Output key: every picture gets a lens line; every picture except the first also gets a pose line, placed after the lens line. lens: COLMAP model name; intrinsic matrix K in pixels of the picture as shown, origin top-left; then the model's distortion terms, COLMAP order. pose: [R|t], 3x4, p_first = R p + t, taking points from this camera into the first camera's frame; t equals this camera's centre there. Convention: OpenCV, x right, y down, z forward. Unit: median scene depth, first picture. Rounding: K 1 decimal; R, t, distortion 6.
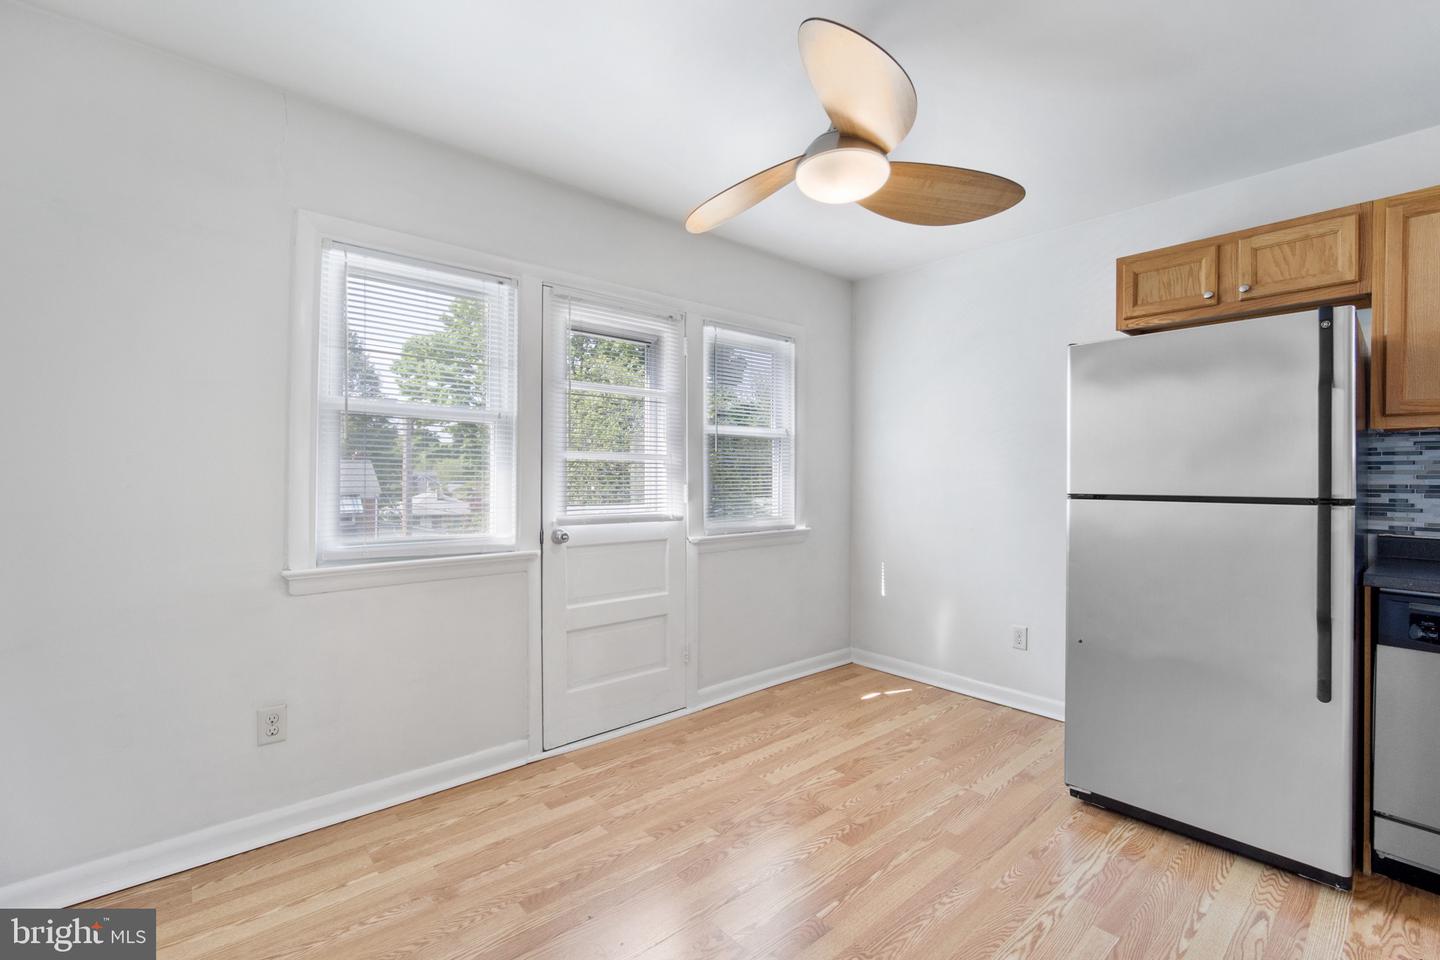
lens RADIAL K [[627.9, 0, 719.3], [0, 627.9, 482.2], [0, 0, 1]] dist [0.000424, -0.000165]
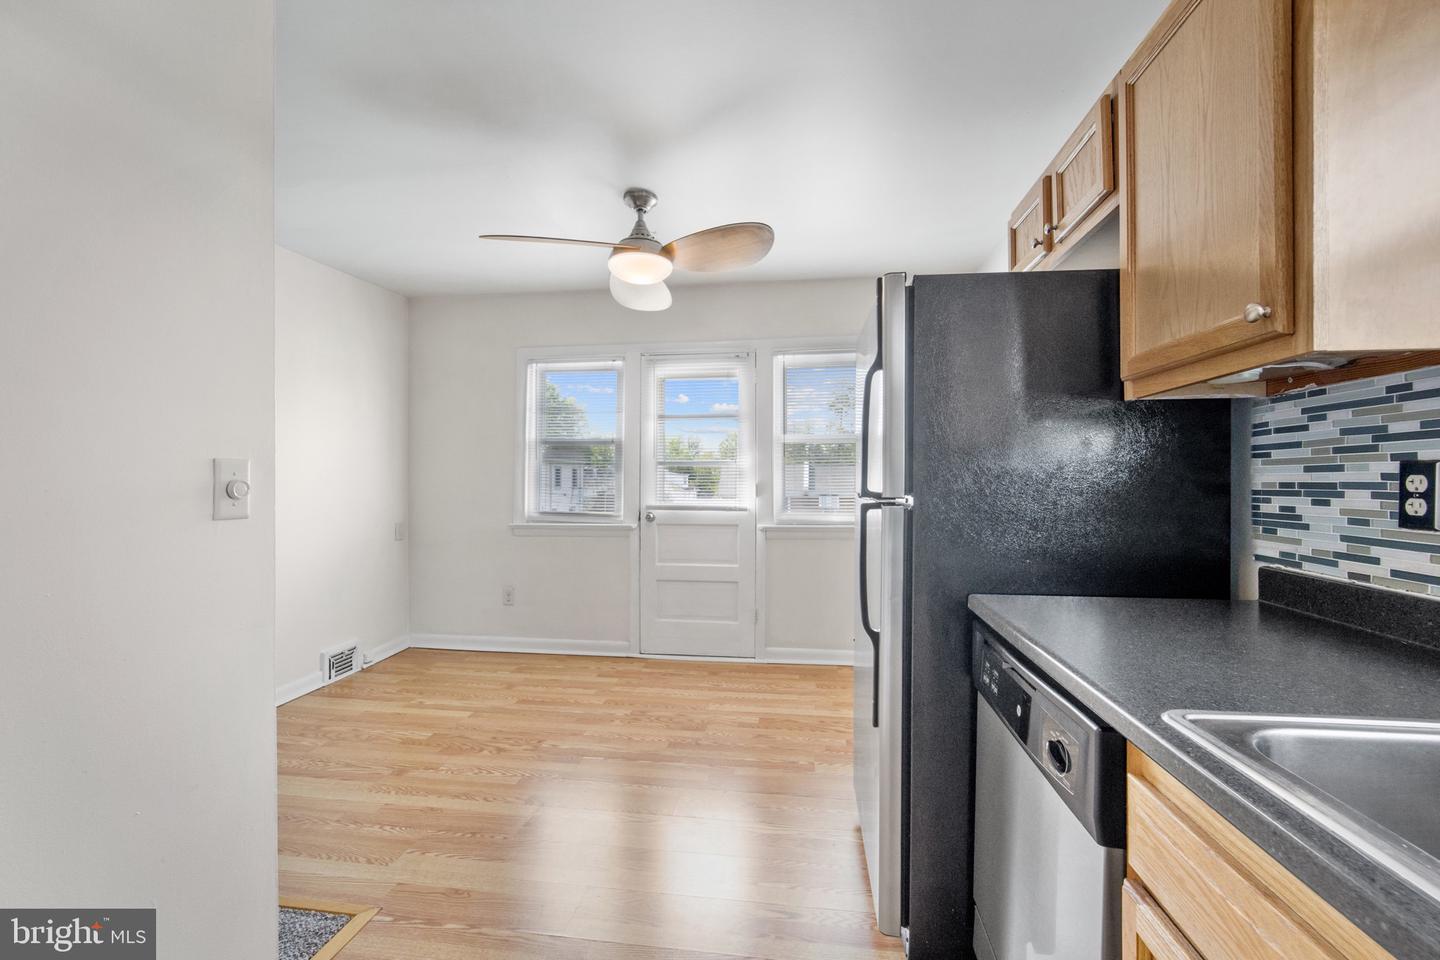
lens RADIAL K [[585.6, 0, 722.8], [0, 585.6, 482.7], [0, 0, 1]] dist [-0.000745, 0.000189]
pose [[0.656559, 0.000364, -0.754275, 1.014340], [-0.005082, 0.999979, -0.003941, 0.008007], [0.754258, 0.006421, 0.656547, 0.205981]]
